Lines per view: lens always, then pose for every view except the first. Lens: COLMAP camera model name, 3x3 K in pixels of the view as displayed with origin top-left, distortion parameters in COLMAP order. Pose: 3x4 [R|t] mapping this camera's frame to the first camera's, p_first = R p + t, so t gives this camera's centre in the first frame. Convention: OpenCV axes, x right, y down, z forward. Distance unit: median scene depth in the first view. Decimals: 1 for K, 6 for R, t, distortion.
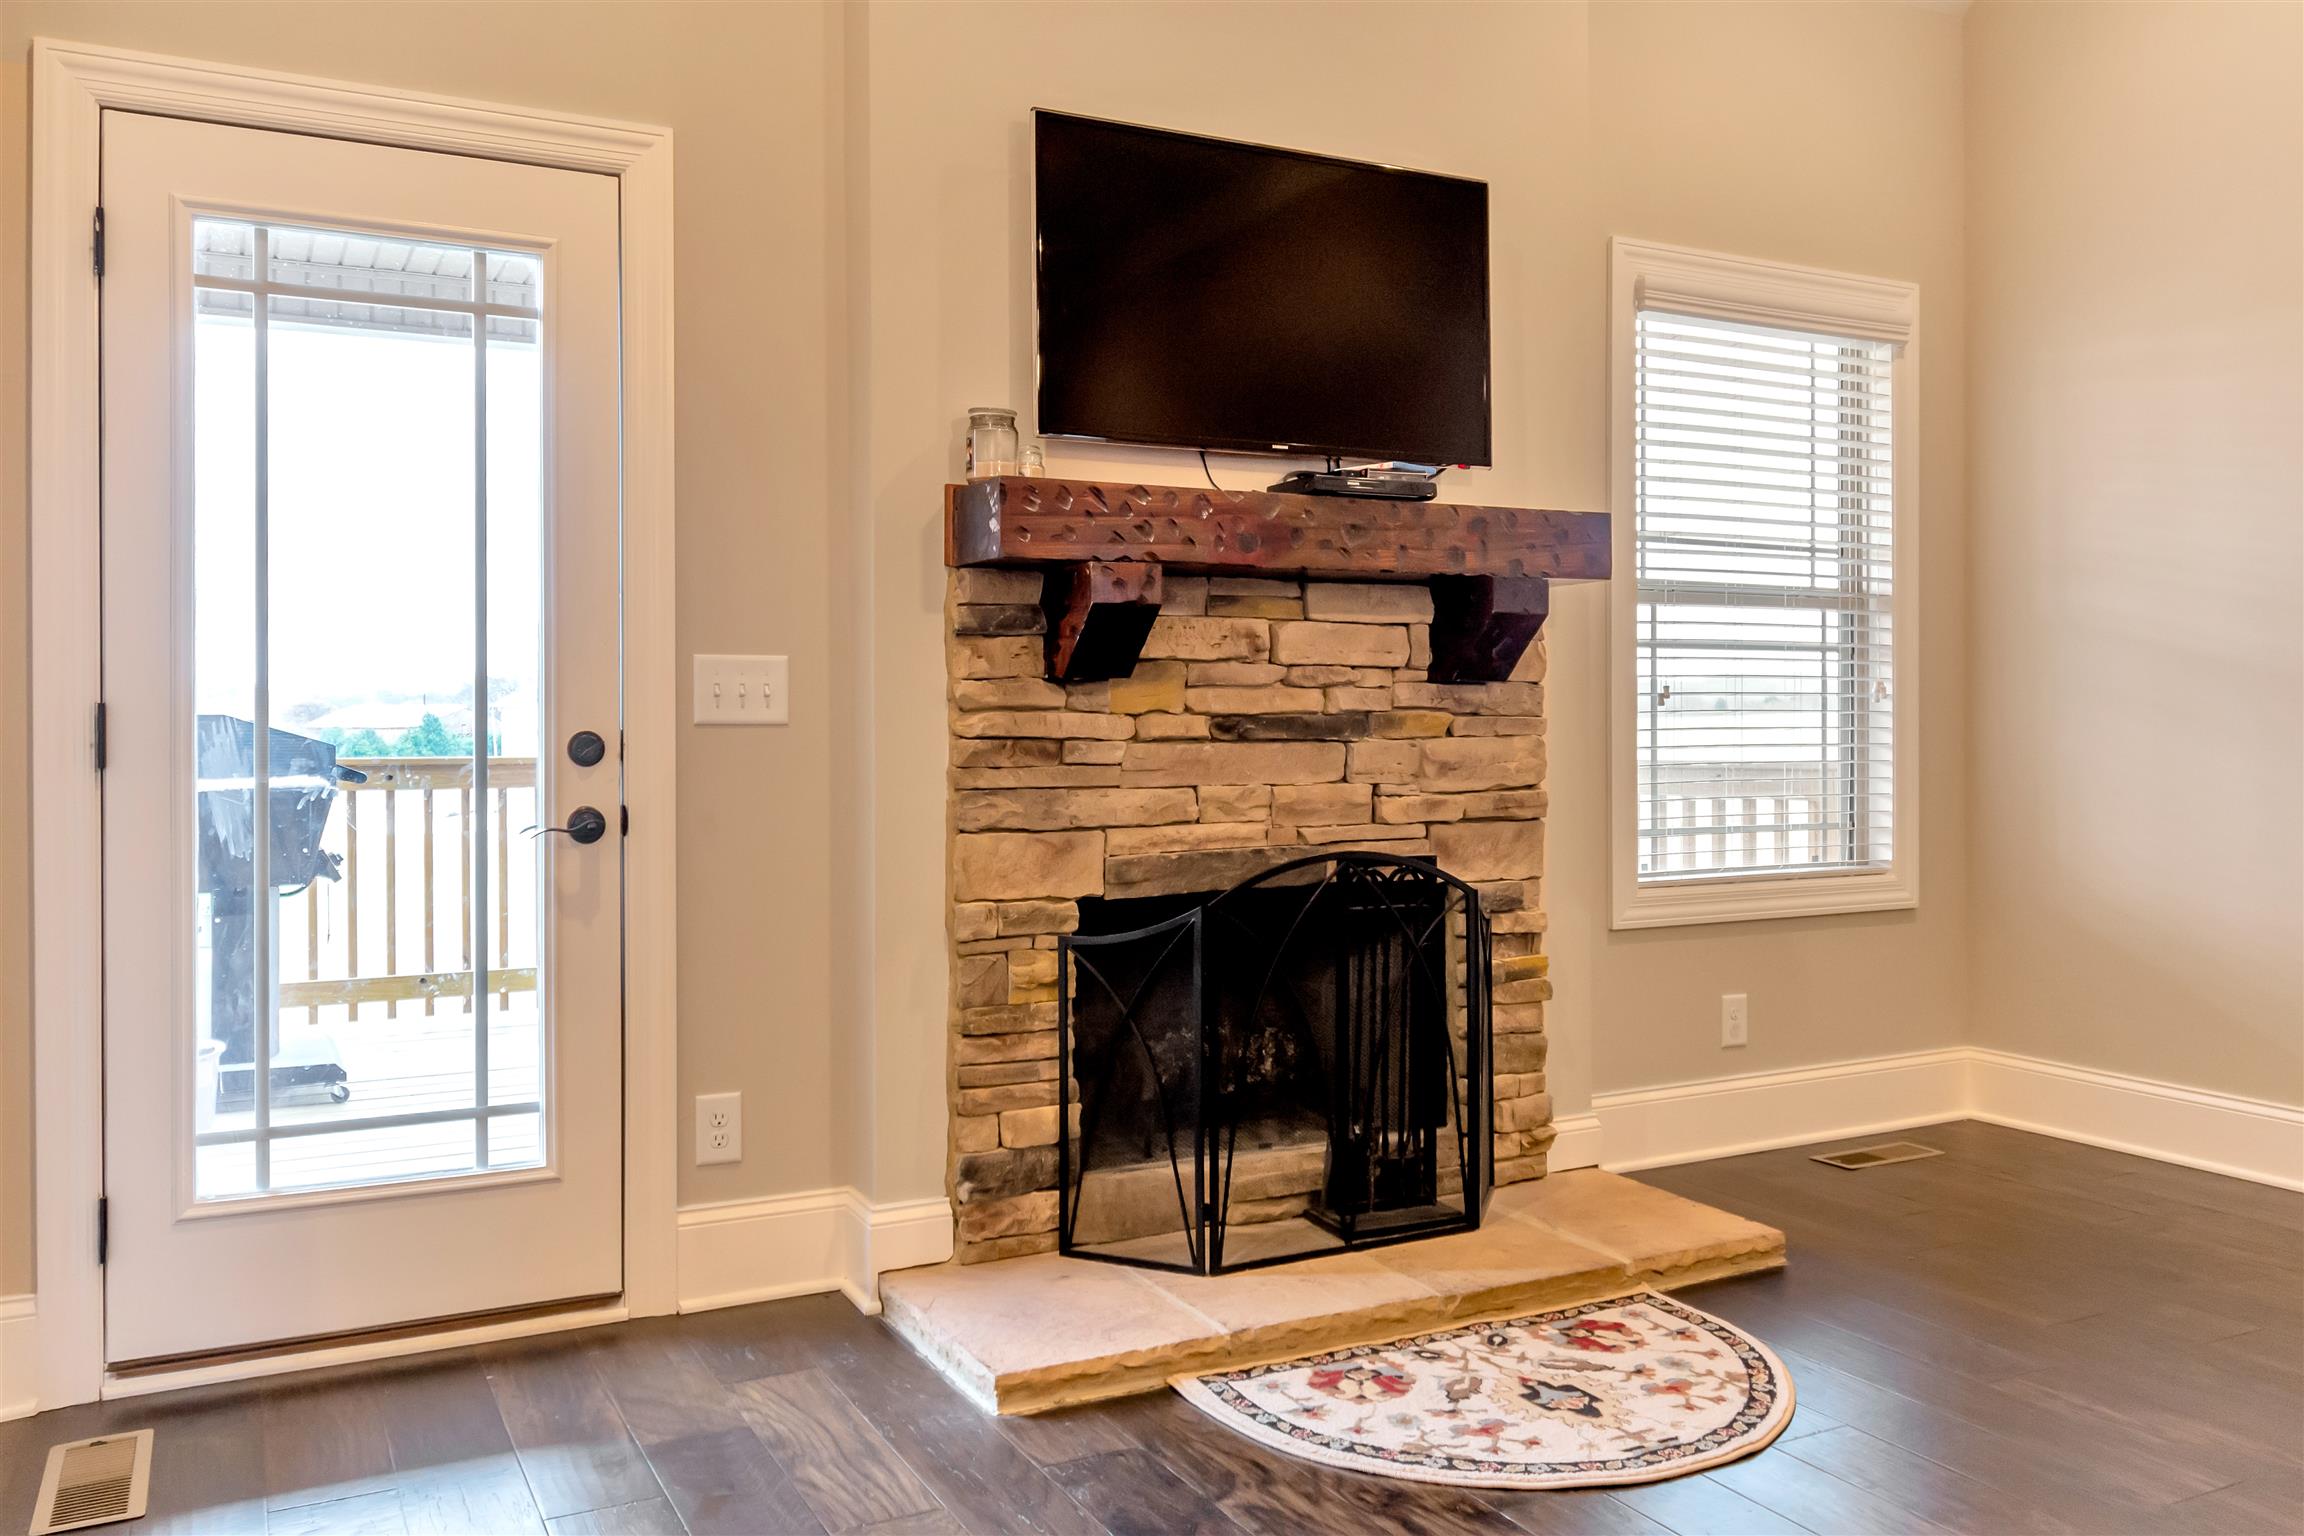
lens RADIAL K [[1787.6, 0, 1148.5], [0, 1787.6, 732.5], [0, 0, 1]] dist [-0.006227, -0.002929]
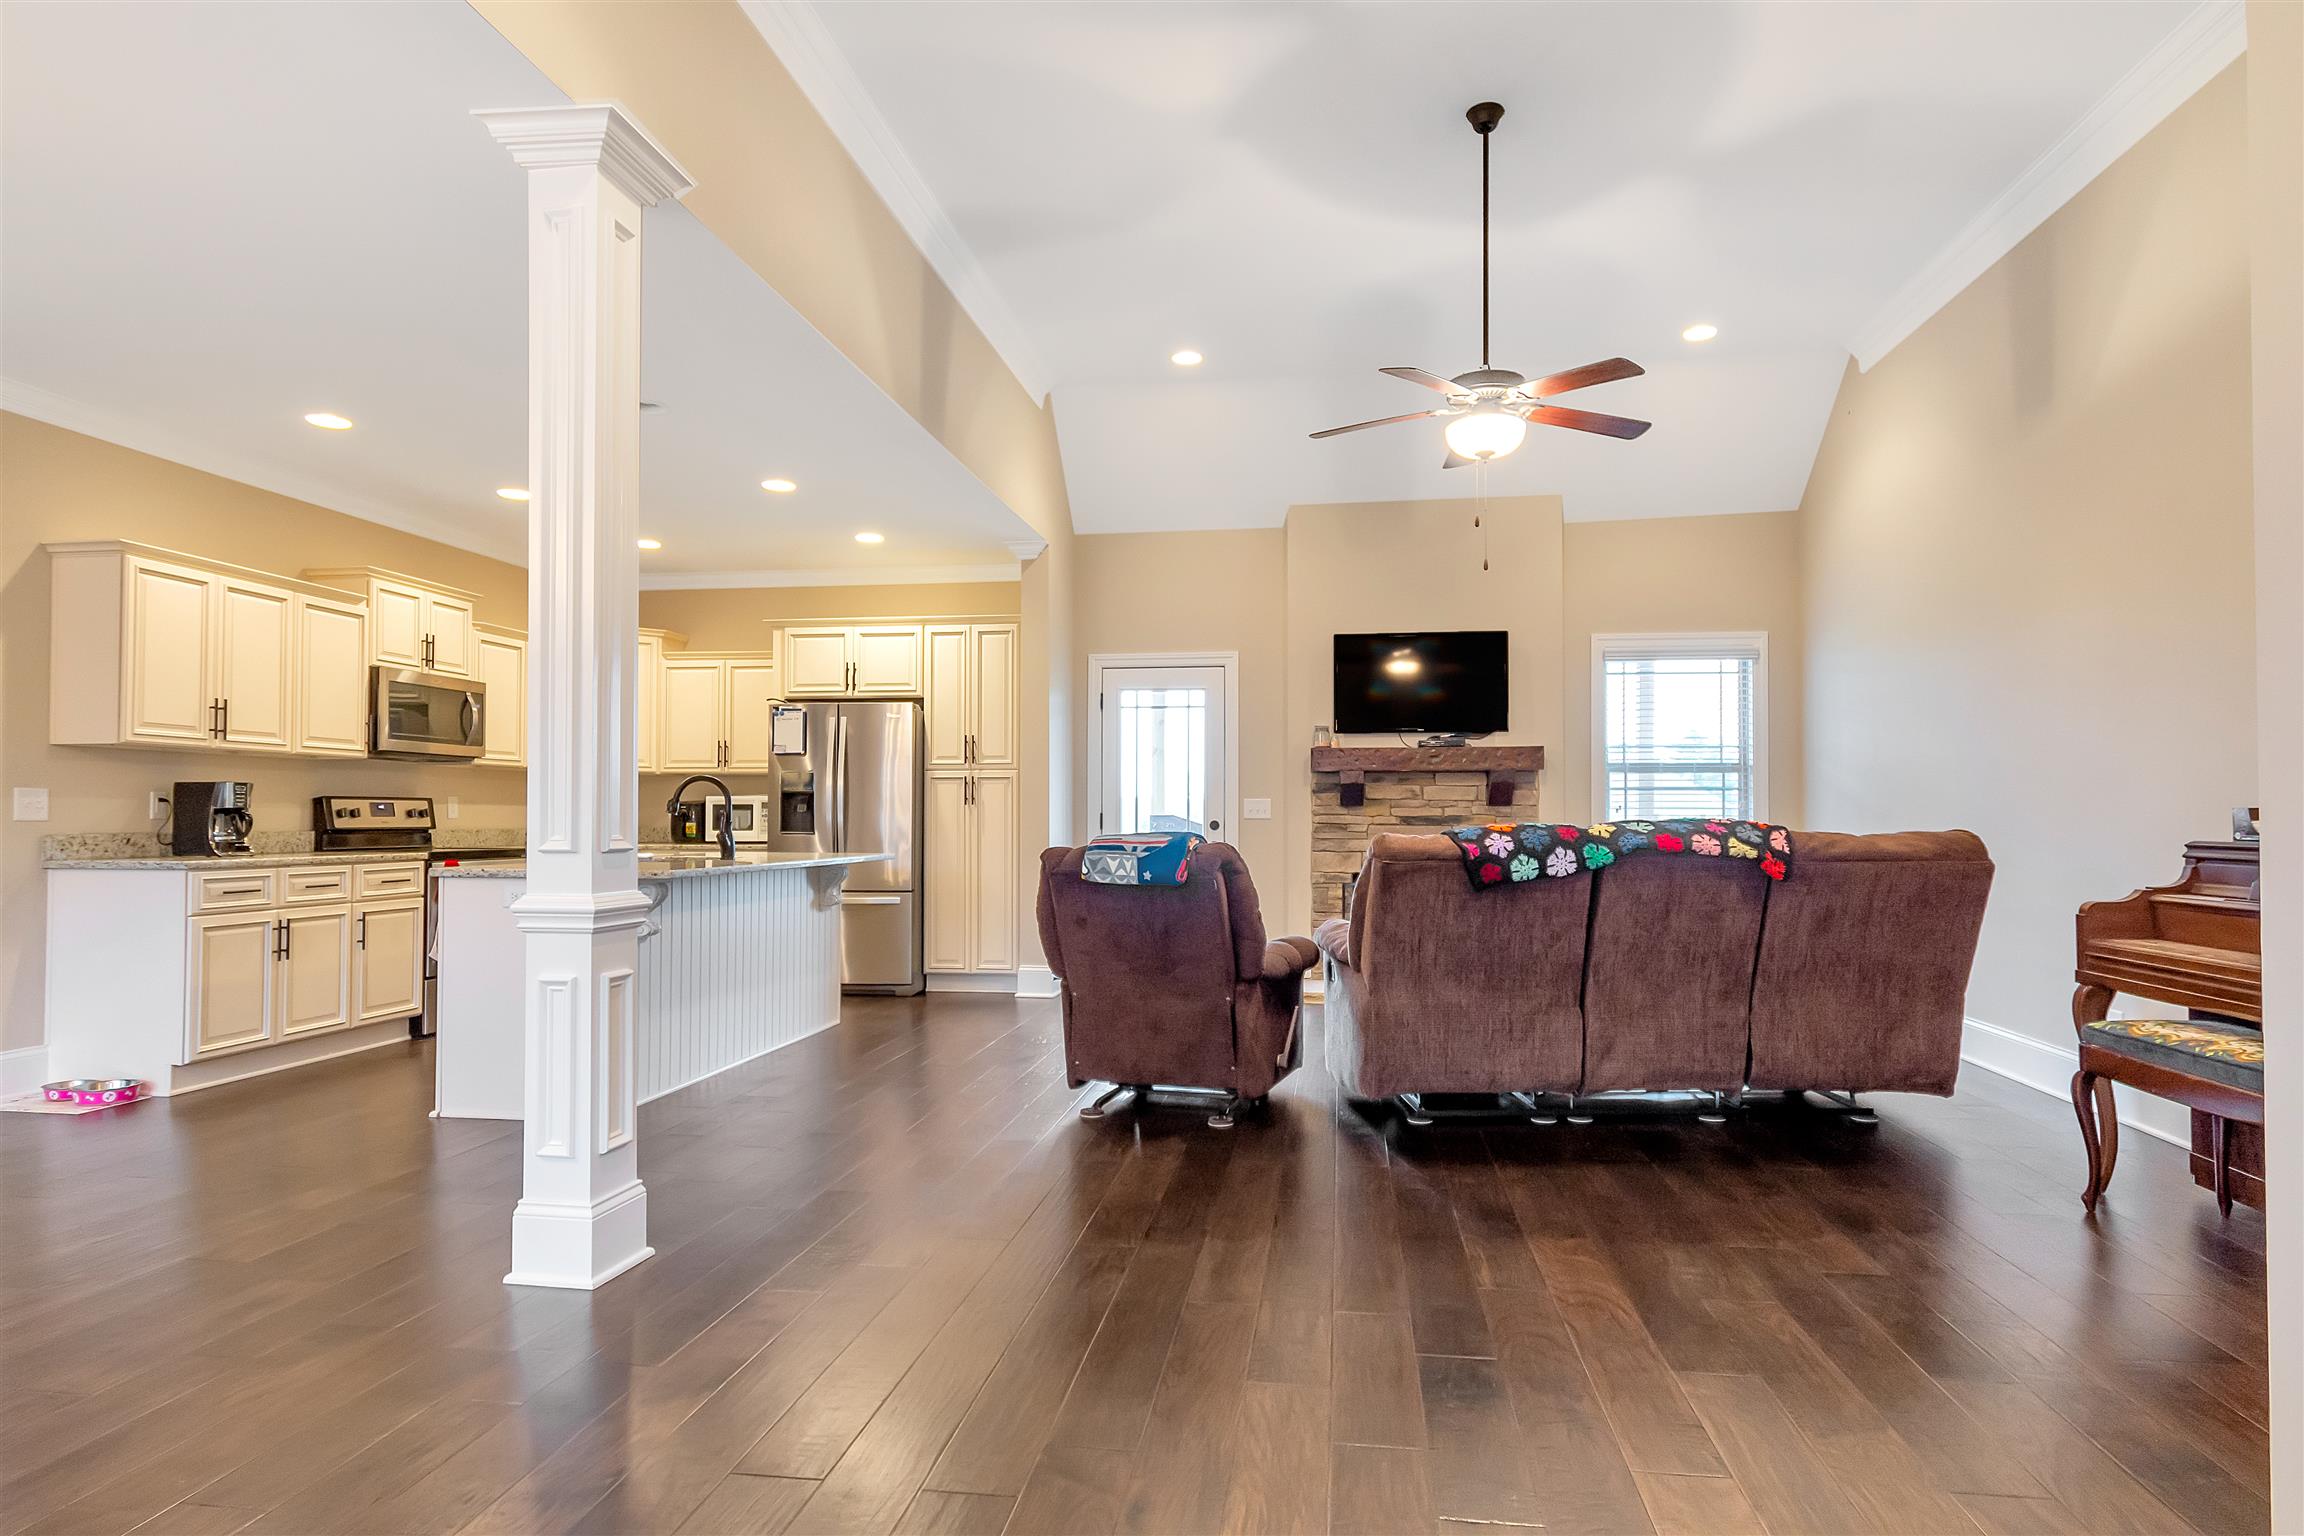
lens RADIAL K [[1258.9, 0, 1153.7], [0, 1258.9, 792.5], [0, 0, 1]] dist [0.000819, 0.000502]
pose [[0.813627, -0.005470, -0.581362, 0.929513], [-0.007924, 0.999759, -0.020497, -0.003119], [0.581333, 0.021284, 0.813387, -1.002195]]
